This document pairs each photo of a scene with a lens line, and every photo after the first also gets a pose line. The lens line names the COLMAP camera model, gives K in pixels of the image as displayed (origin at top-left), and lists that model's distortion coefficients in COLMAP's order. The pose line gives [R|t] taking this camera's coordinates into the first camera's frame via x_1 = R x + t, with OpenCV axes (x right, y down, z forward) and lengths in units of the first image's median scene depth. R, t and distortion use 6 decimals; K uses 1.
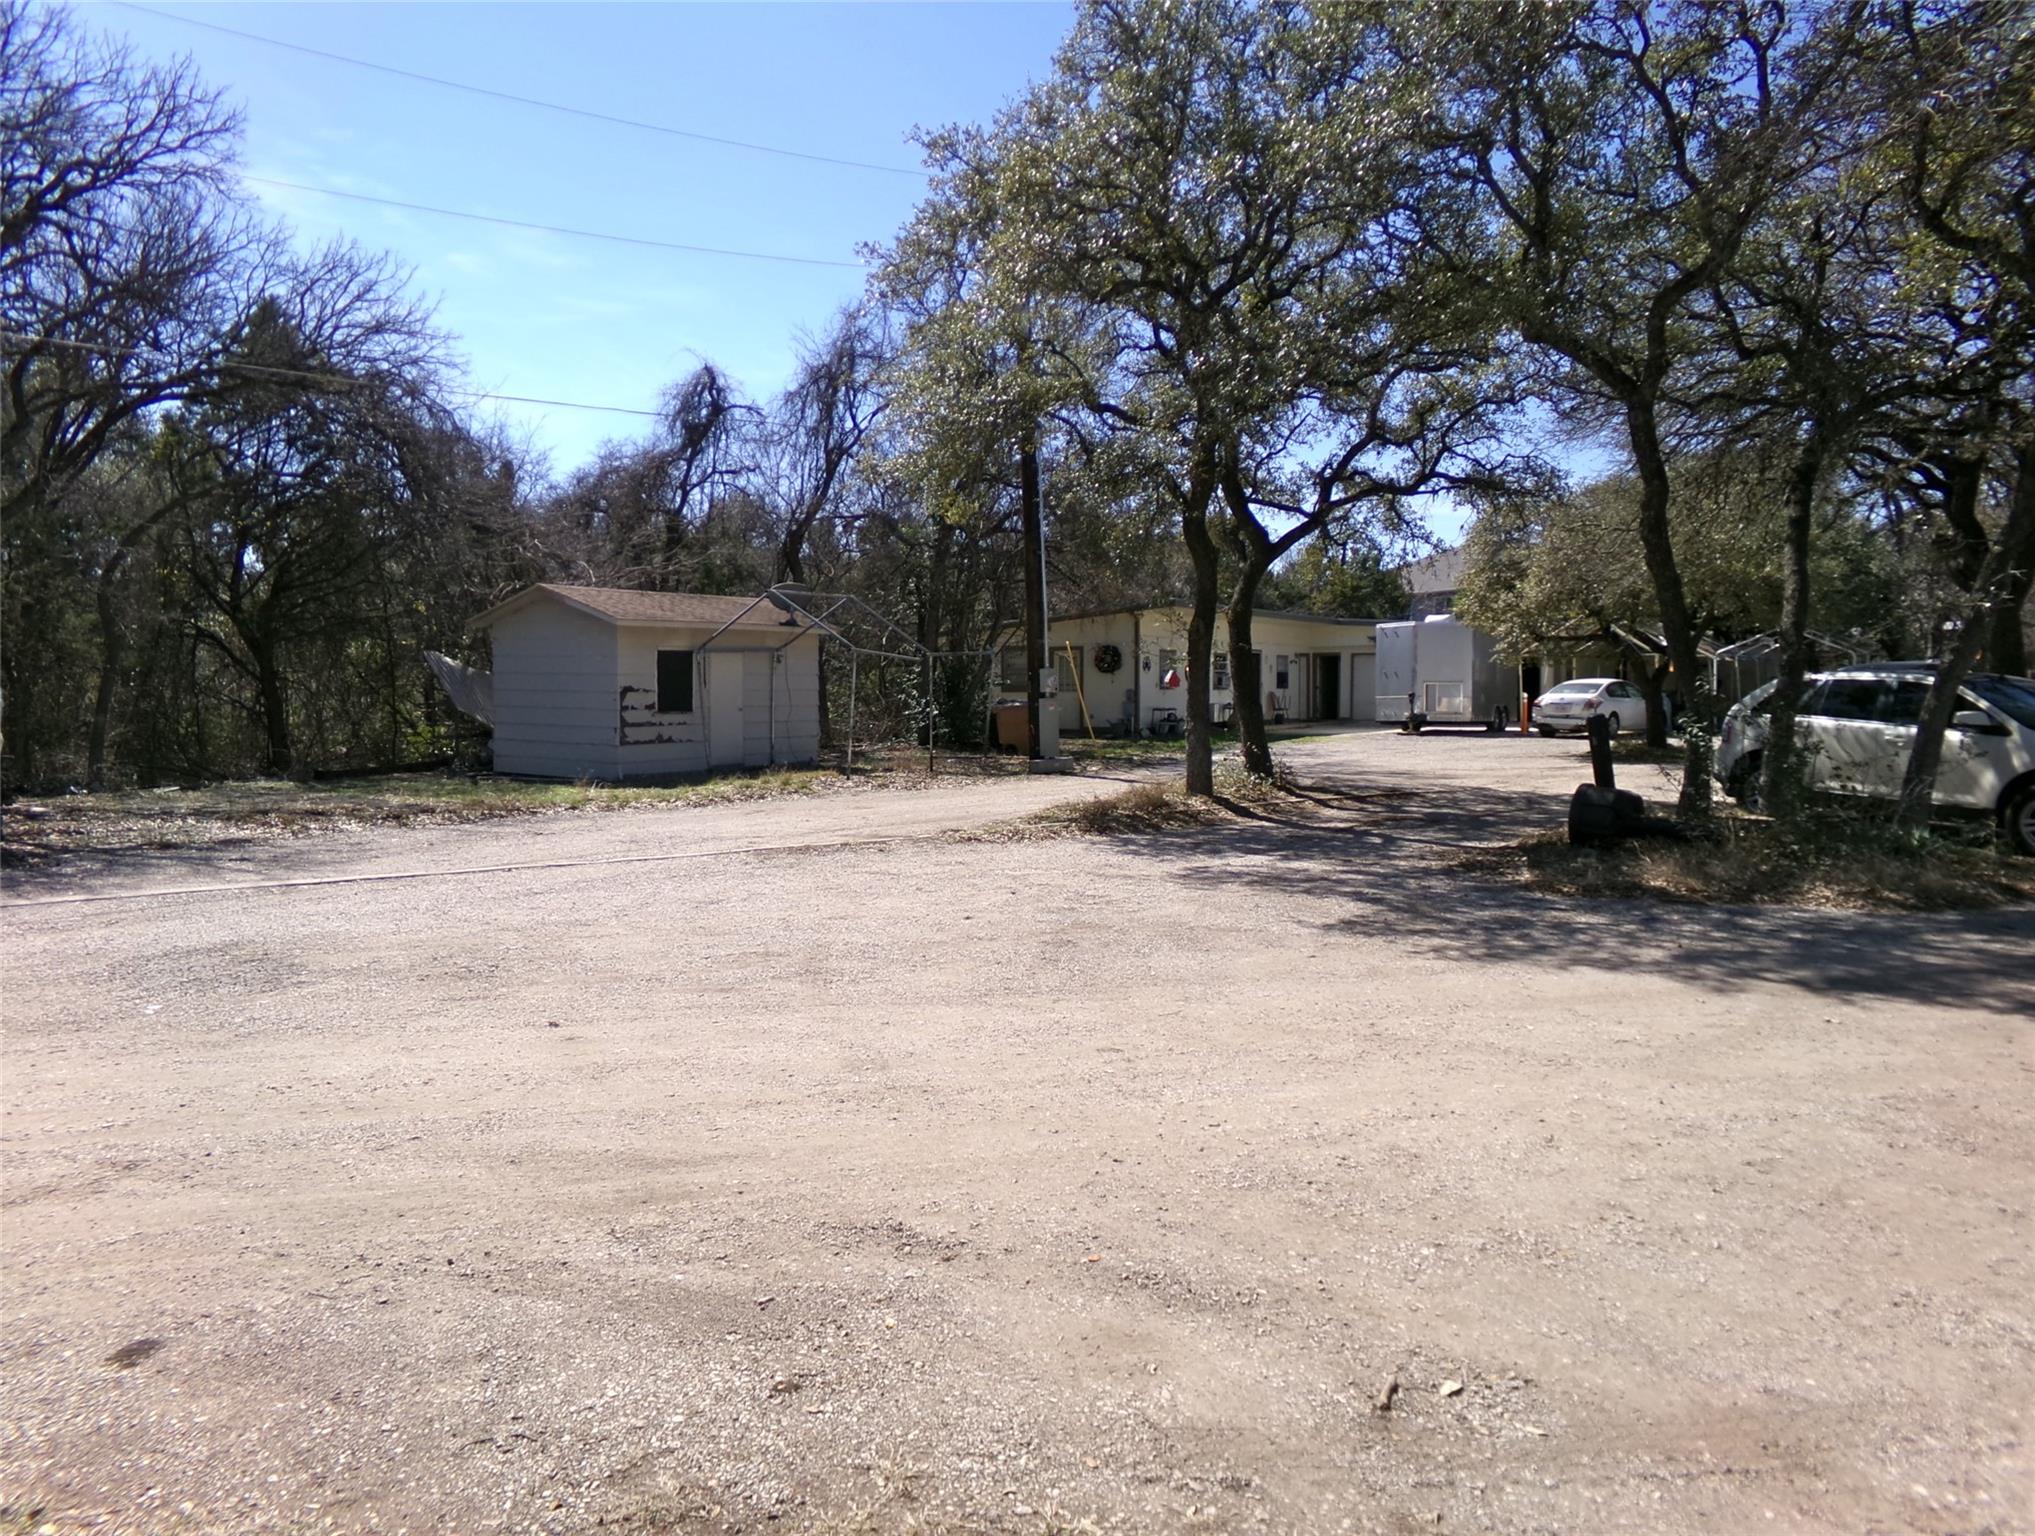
lens RADIAL K [[1386.2, 0, 1017.5], [0, 1386.2, 768.0], [0, 0, 1]] dist [-0.102219, 0.113673]
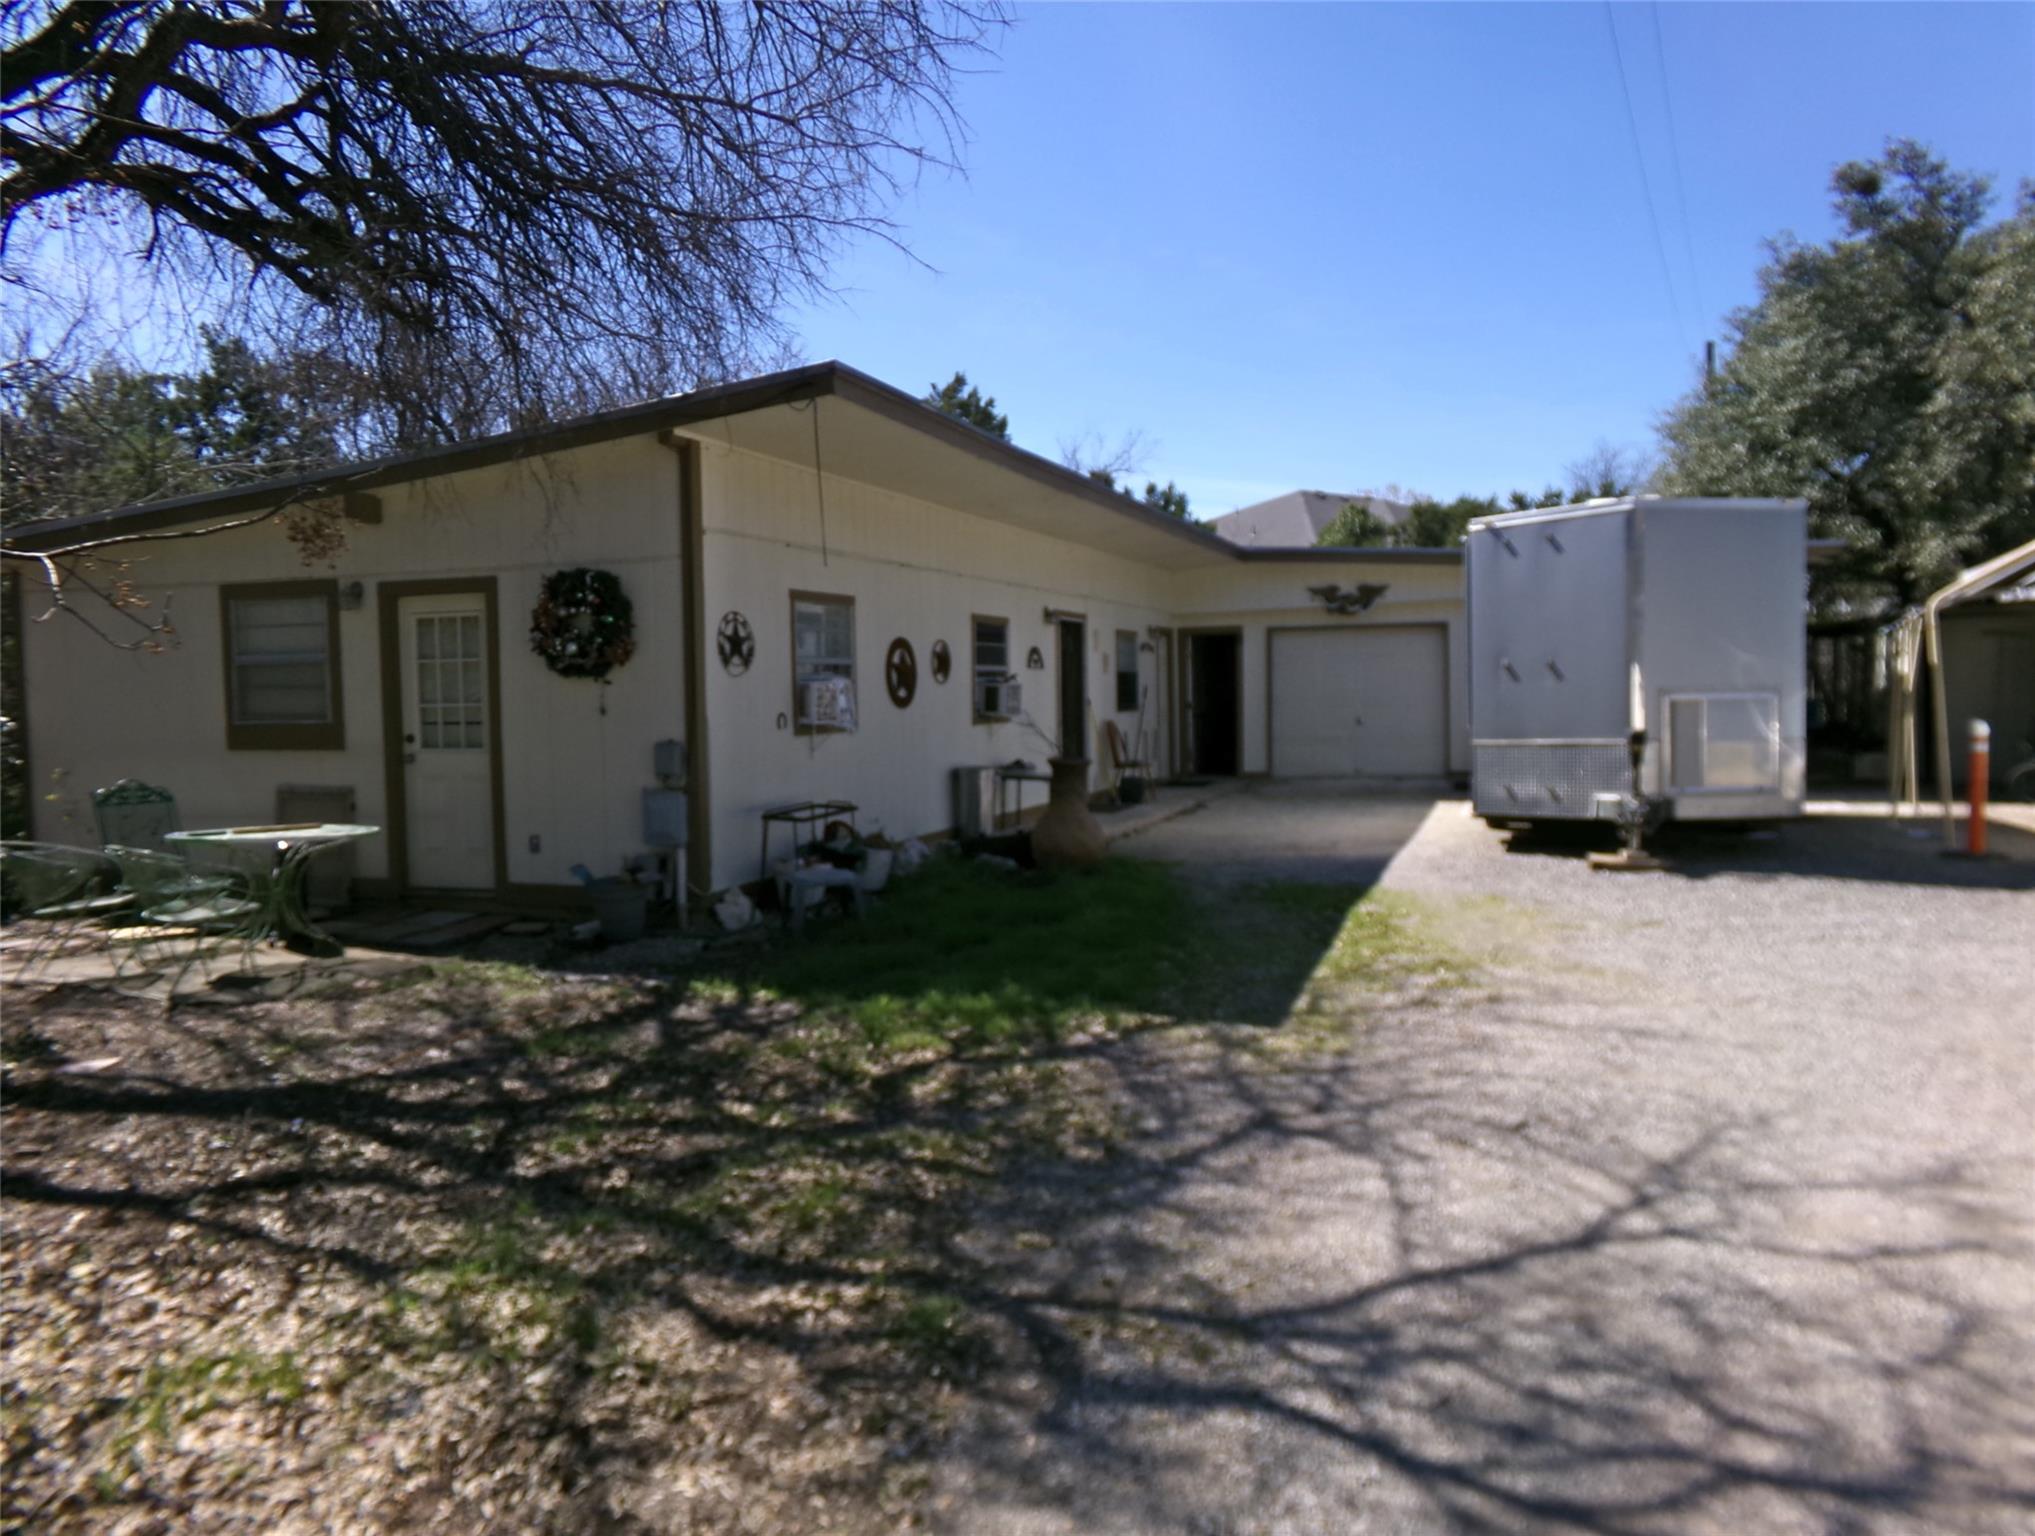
lens RADIAL K [[1361.9, 0, 1017.5], [0, 1361.9, 768.0], [0, 0, 1]] dist [-0.068370, 0.052842]
pose [[0.978463, -0.024094, 0.205013, 0.090956], [0.025096, 0.999682, -0.002288, -0.048784], [-0.204892, 0.007384, 0.978757, 0.732951]]
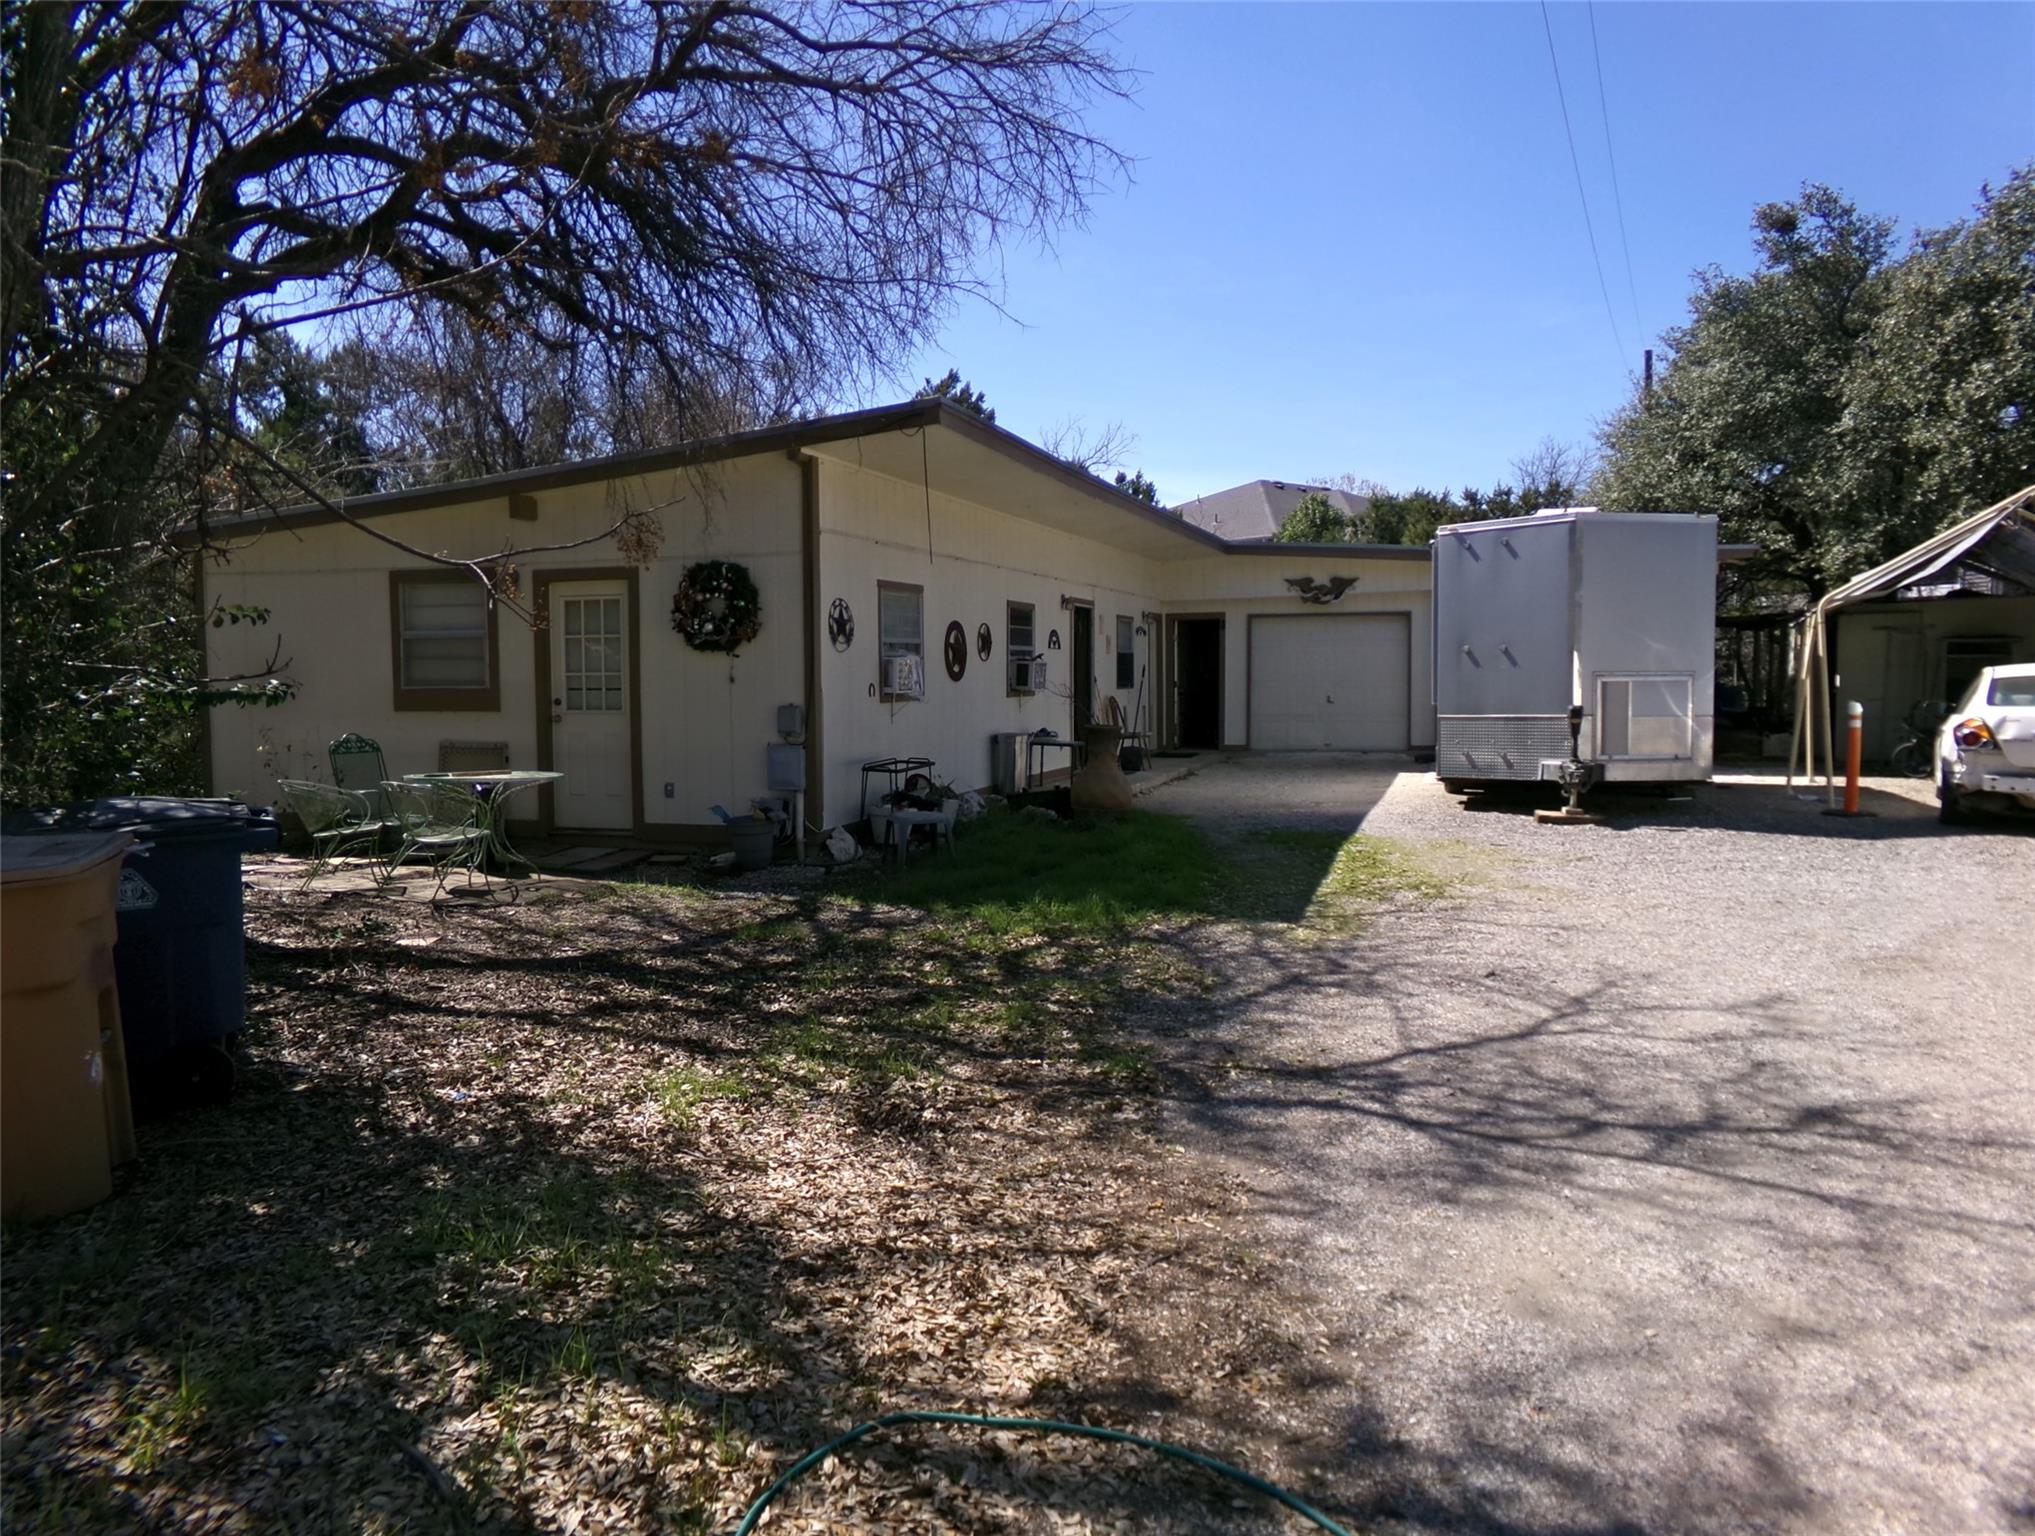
lens RADIAL K [[1386.2, 0, 1017.5], [0, 1386.2, 768.0], [0, 0, 1]] dist [-0.102219, 0.113673]
pose [[0.969797, -0.019358, 0.243143, 0.054599], [0.017431, 0.999797, 0.010076, -0.044112], [-0.243288, -0.005534, 0.969938, 0.679752]]
